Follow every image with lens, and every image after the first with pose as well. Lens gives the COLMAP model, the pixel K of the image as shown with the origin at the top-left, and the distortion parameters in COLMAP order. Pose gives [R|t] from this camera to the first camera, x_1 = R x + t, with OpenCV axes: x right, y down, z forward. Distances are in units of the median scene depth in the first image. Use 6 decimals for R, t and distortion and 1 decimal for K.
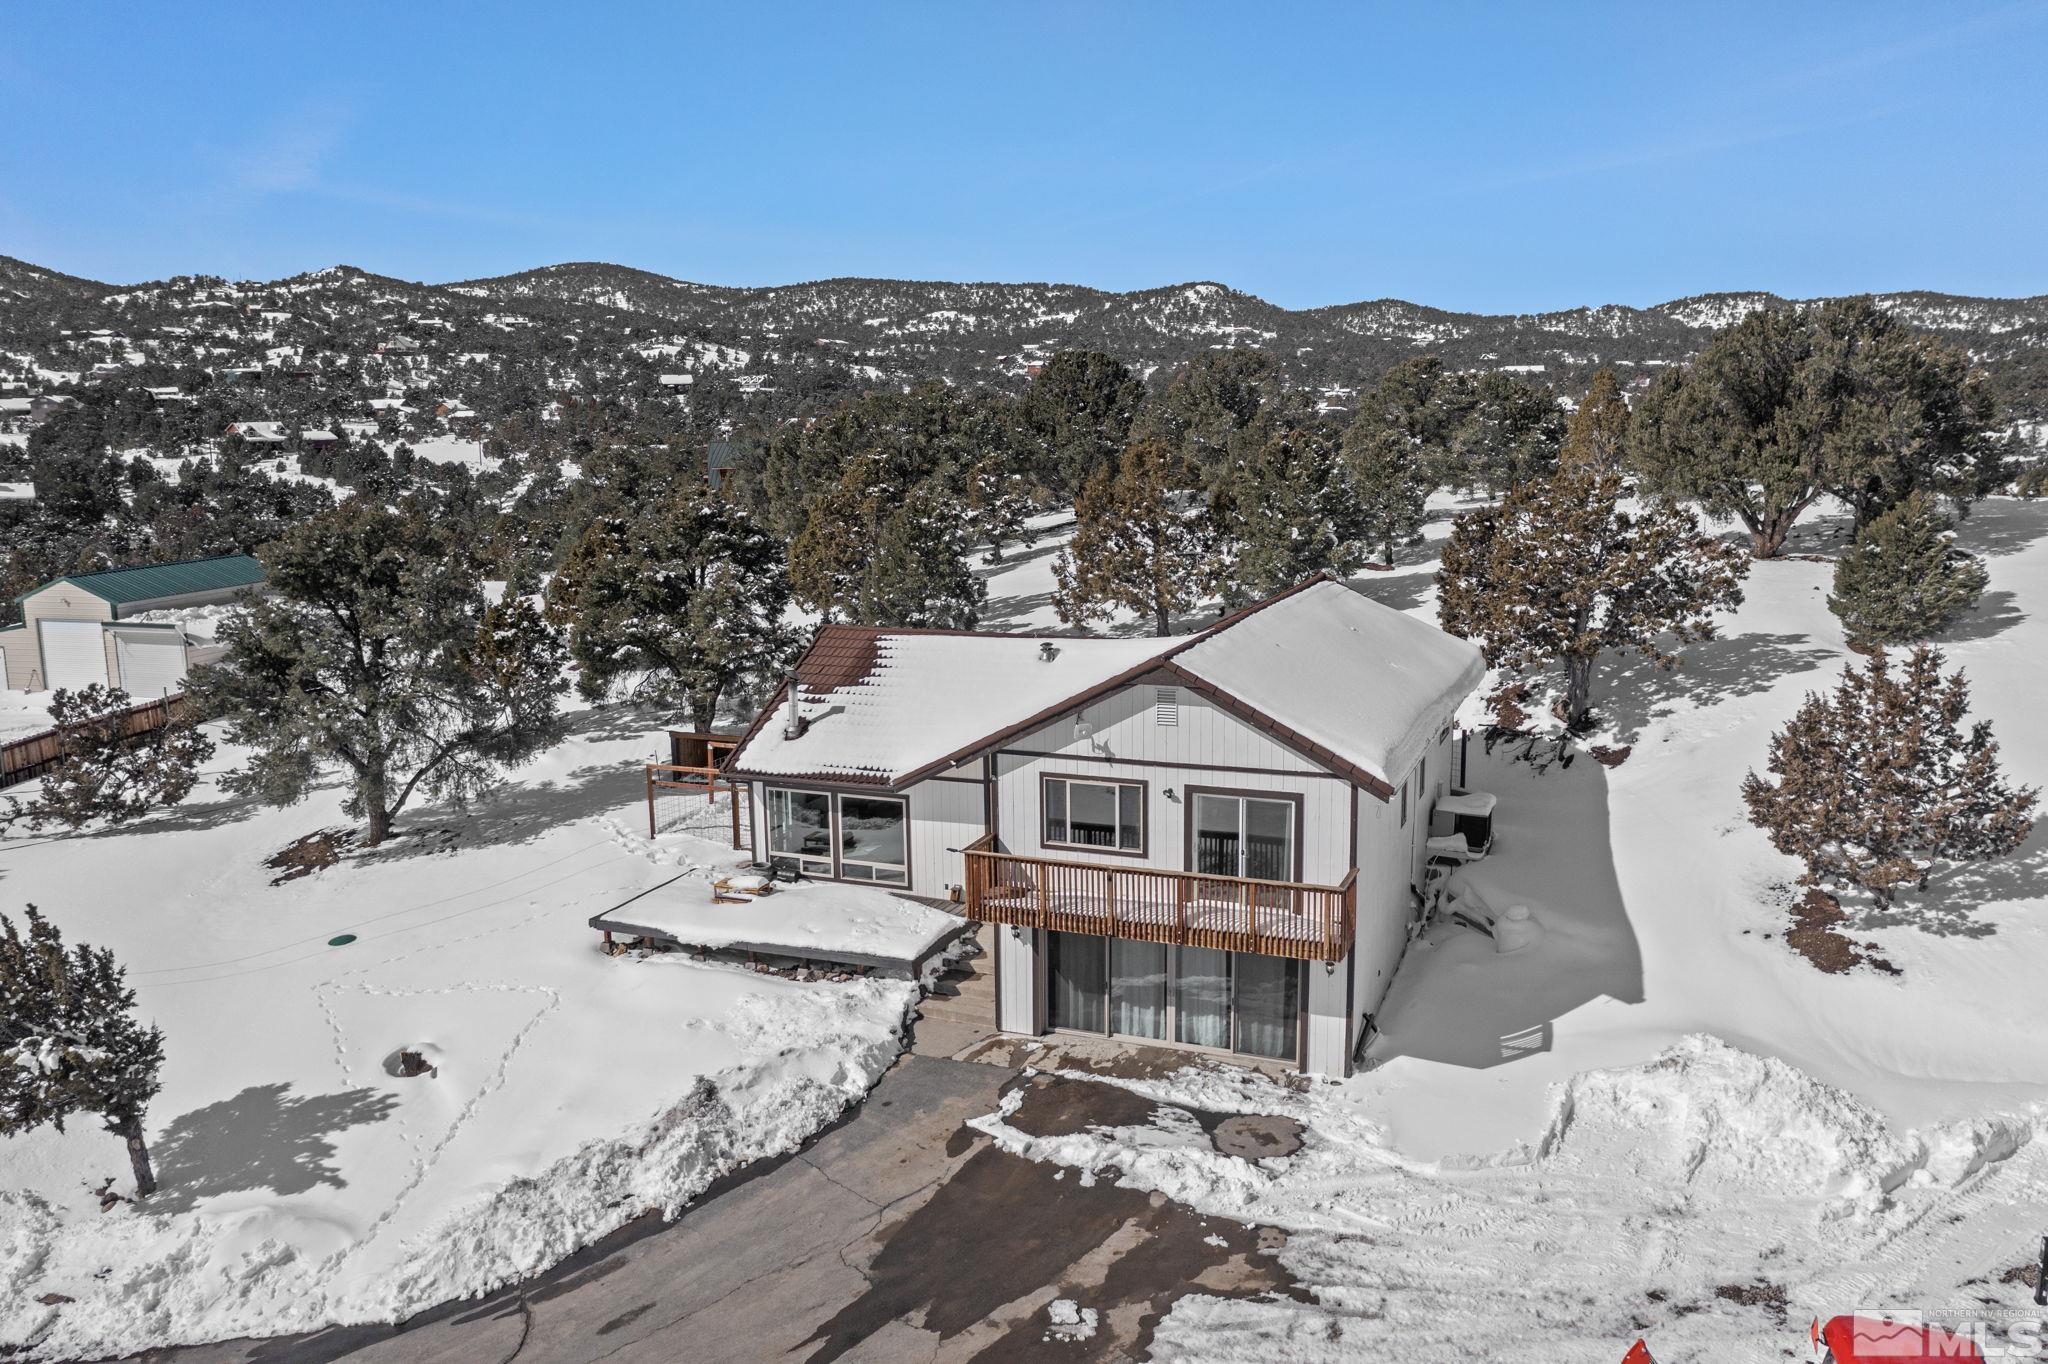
lens RADIAL K [[1625.3, 0, 1024.0], [0, 1625.3, 682.0], [0, 0, 1]] dist [-0.012193, 0.010891]
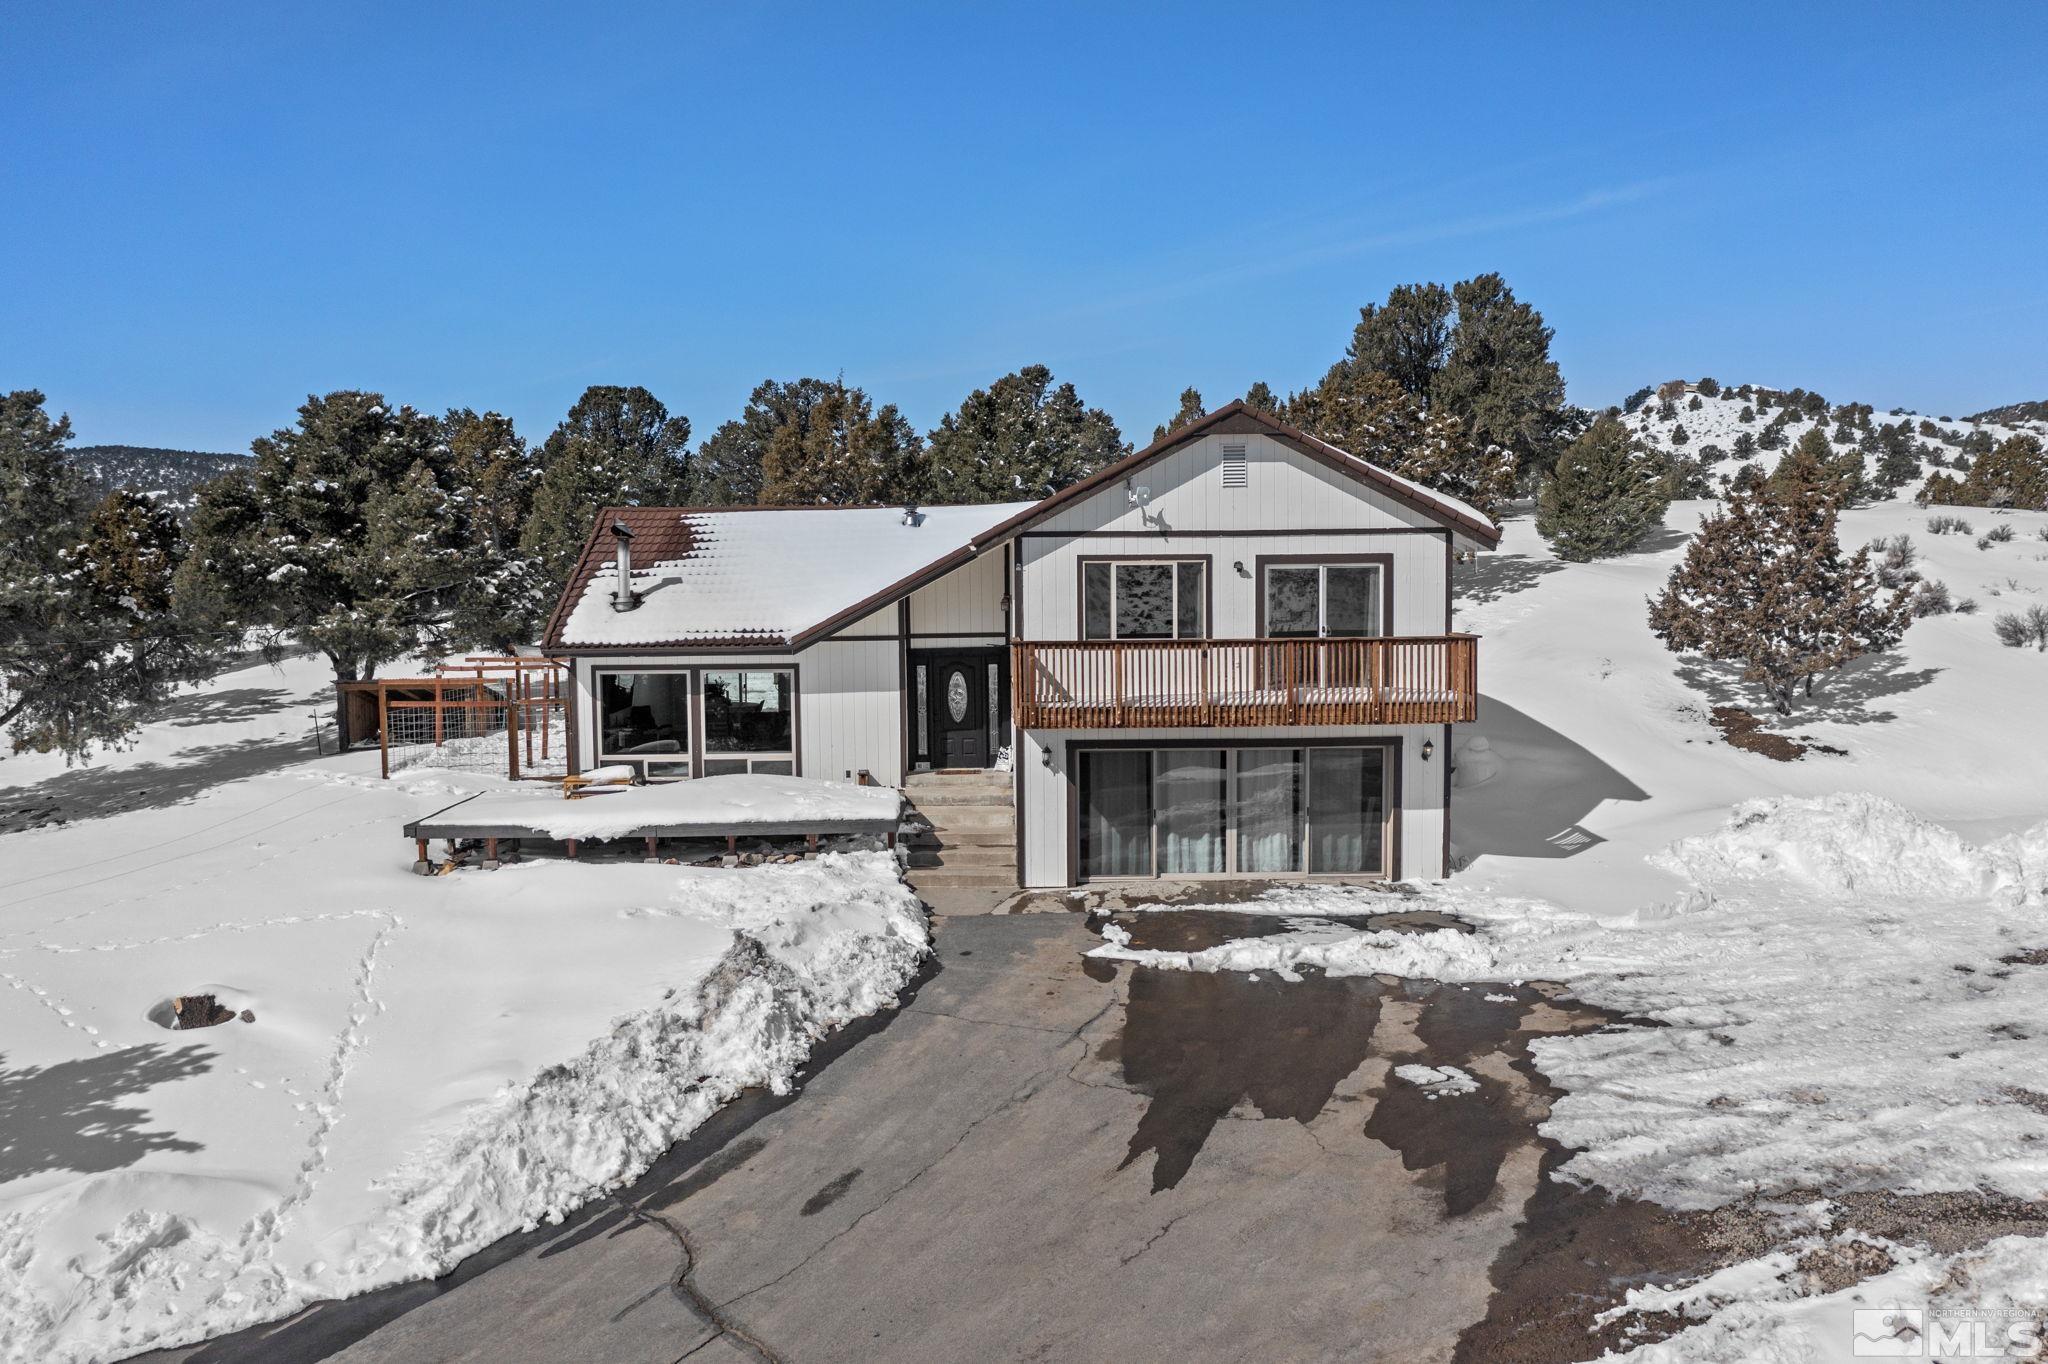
lens RADIAL K [[1625.3, 0, 1024.0], [0, 1625.3, 682.0], [0, 0, 1]] dist [-0.012193, 0.010891]
pose [[0.917126, -0.021526, 0.398015, -0.378299], [0.067411, 0.992533, -0.101652, 0.219670], [-0.392855, 0.120059, 0.911729, 0.276562]]
